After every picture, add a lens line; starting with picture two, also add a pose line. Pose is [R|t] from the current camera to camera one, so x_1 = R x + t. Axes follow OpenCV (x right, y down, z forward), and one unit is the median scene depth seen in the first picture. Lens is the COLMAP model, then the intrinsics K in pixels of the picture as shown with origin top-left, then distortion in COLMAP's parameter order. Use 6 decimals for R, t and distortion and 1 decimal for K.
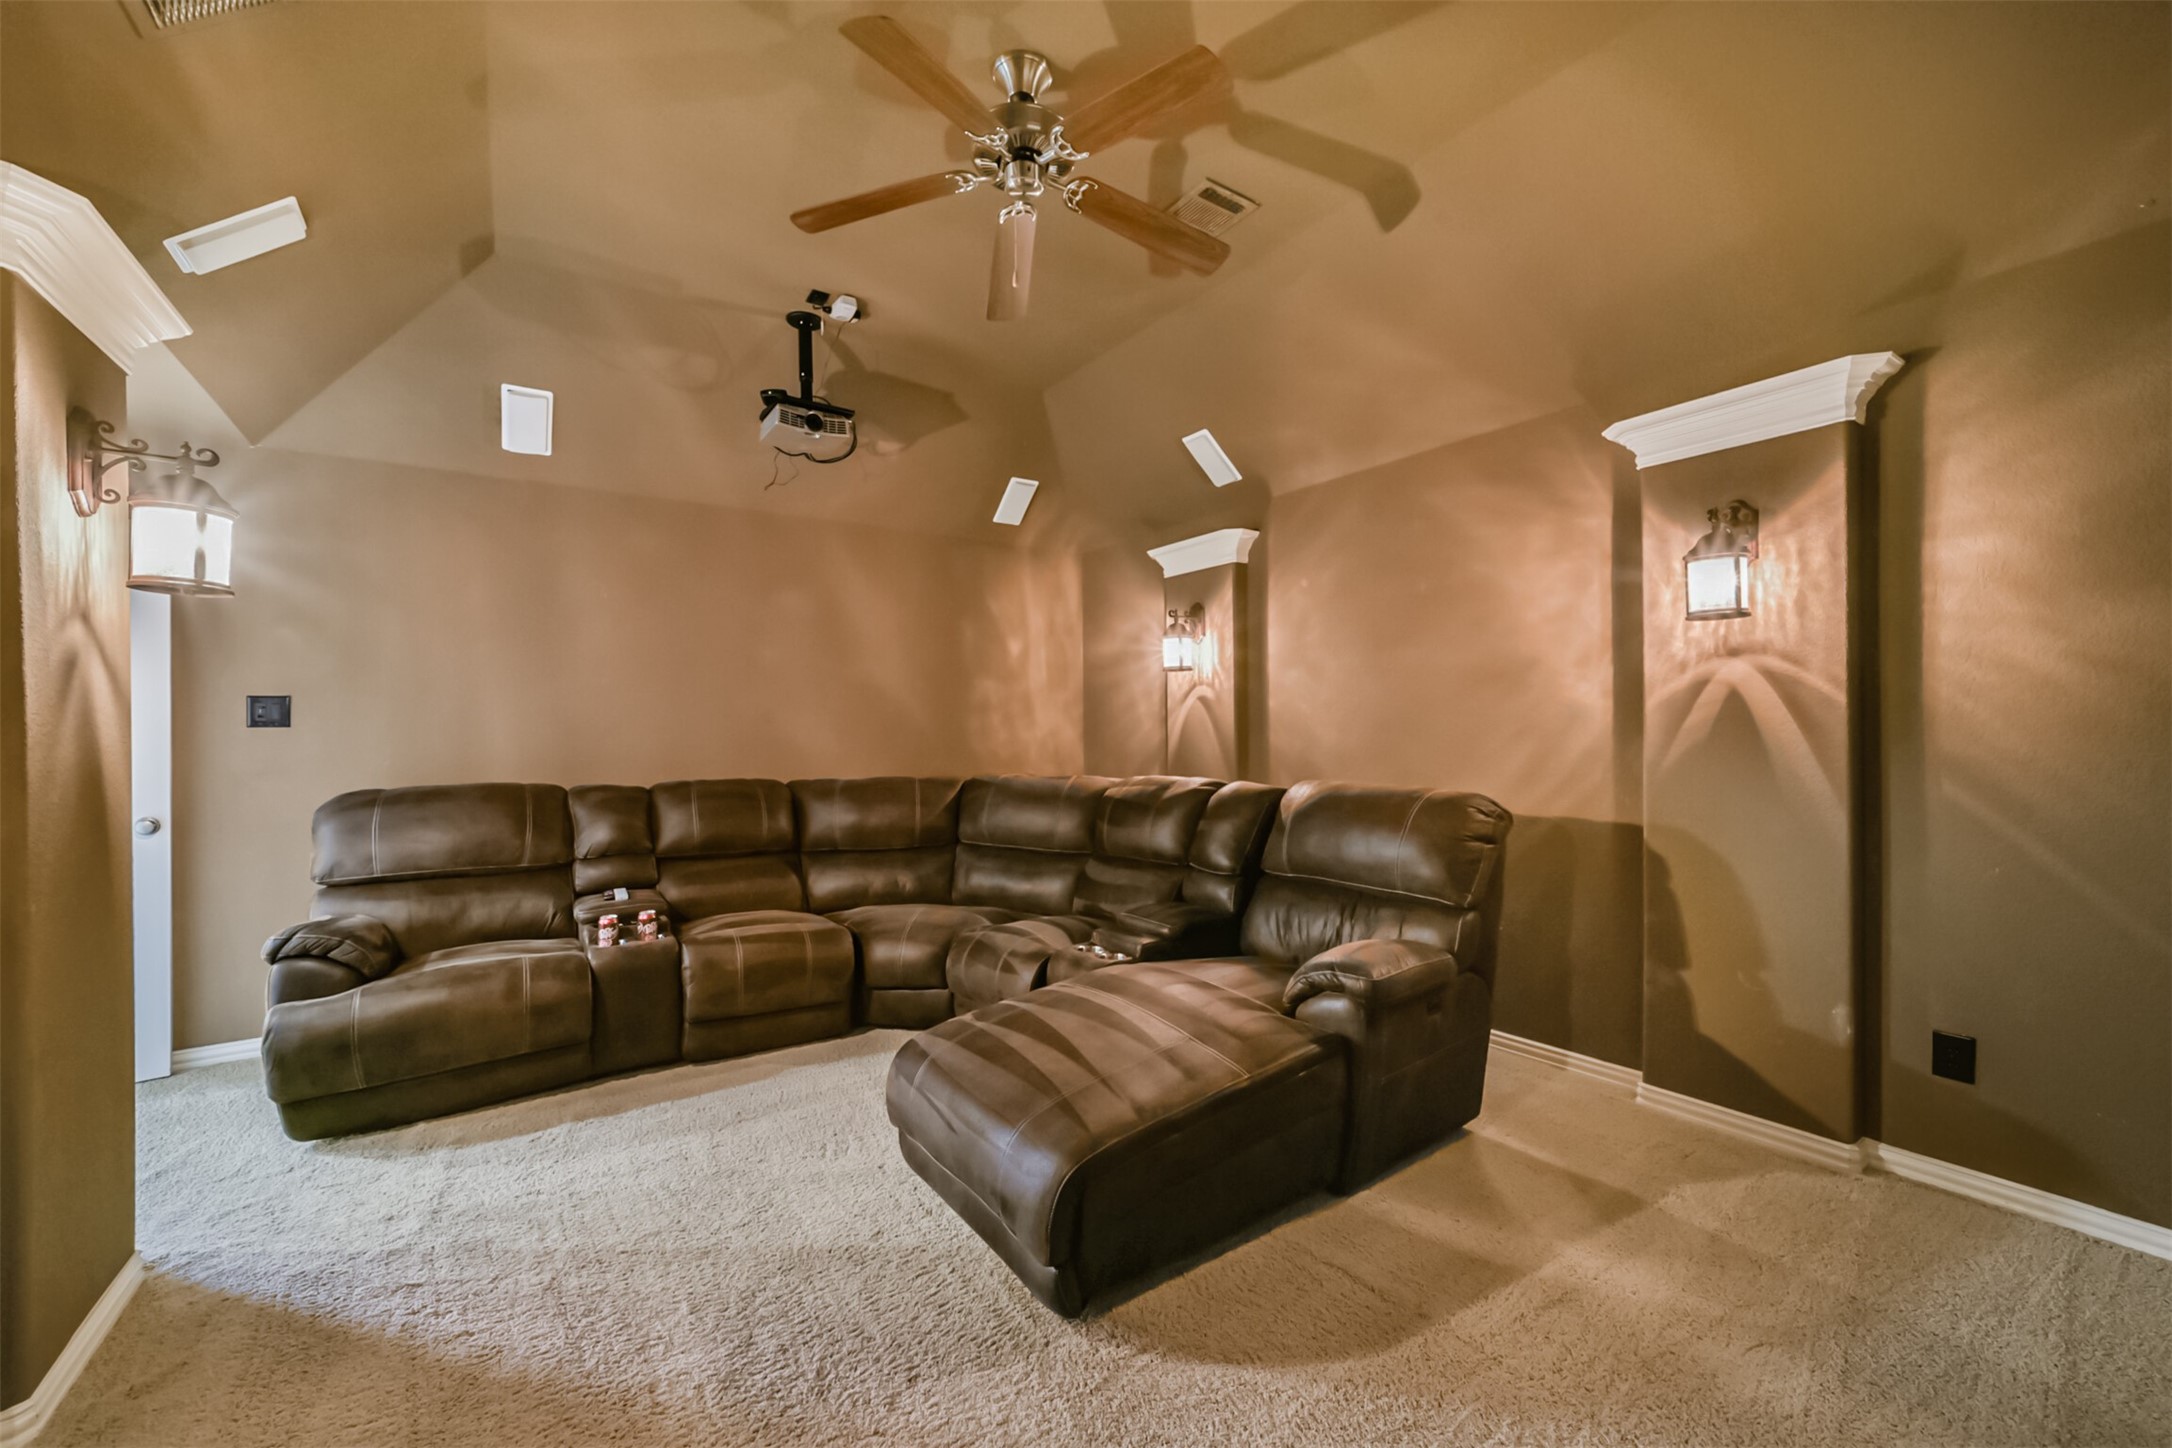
lens RADIAL K [[846.6, 0, 1094.5], [0, 846.6, 733.3], [0, 0, 1]] dist [-0.029264, 0.010154]
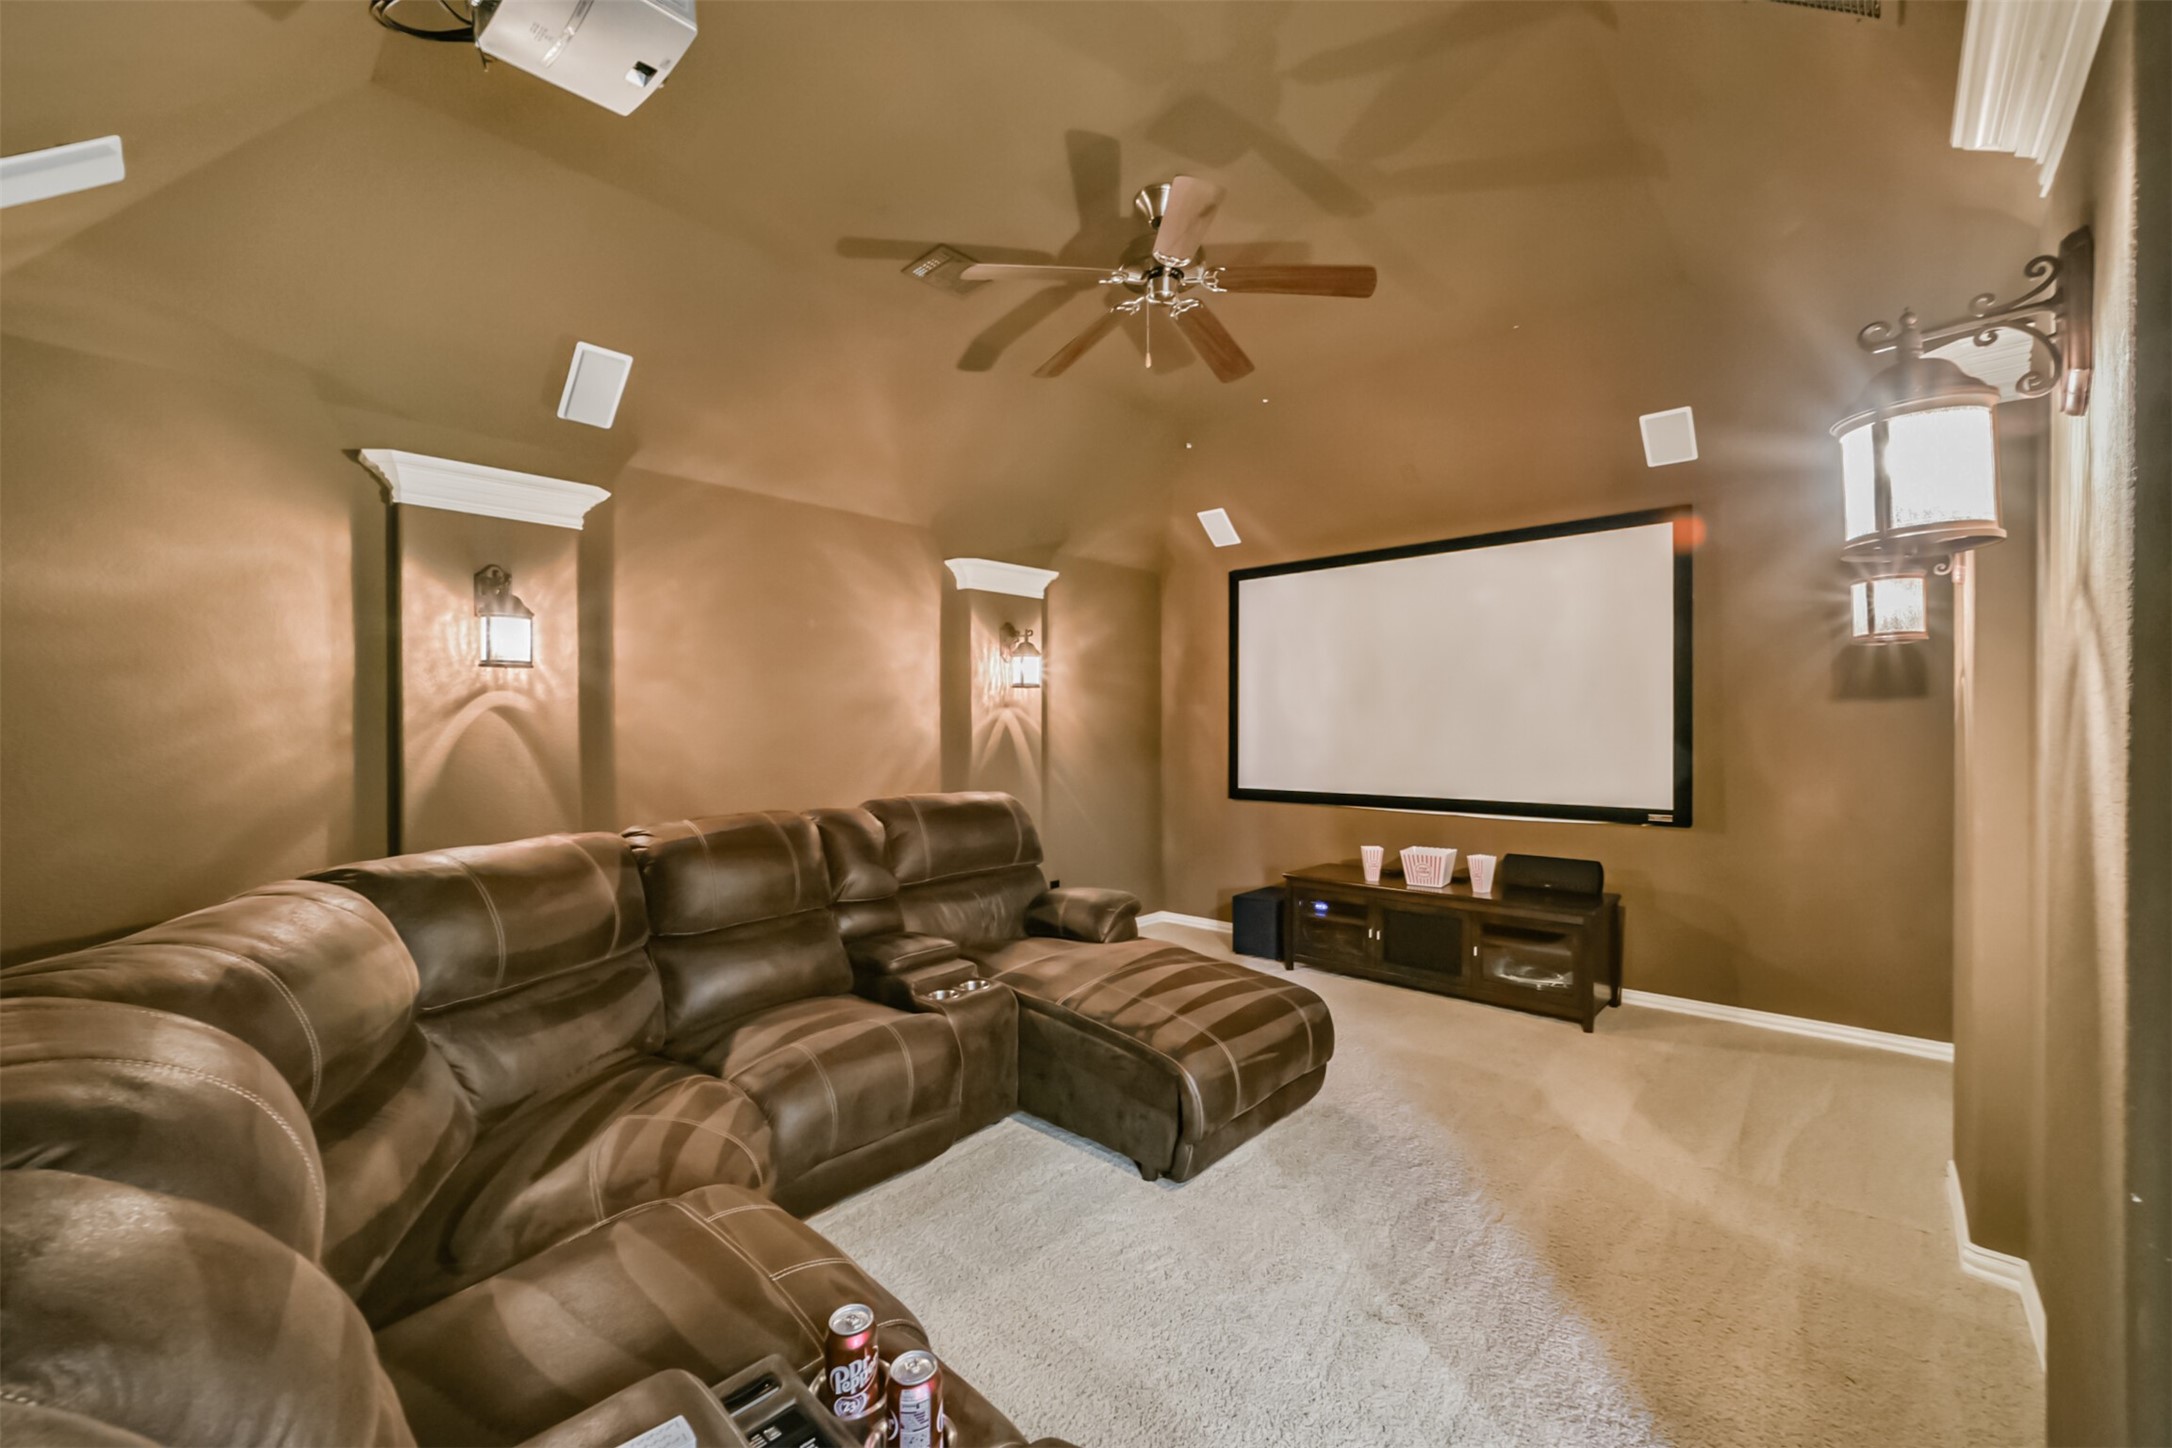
lens RADIAL K [[846.6, 0, 1094.5], [0, 846.6, 733.3], [0, 0, 1]] dist [-0.029264, 0.010154]
pose [[-0.209108, 0.037135, 0.977187, -0.775181], [0.039533, 0.998783, -0.029496, 0.018720], [-0.977093, 0.032463, -0.210322, 0.874789]]
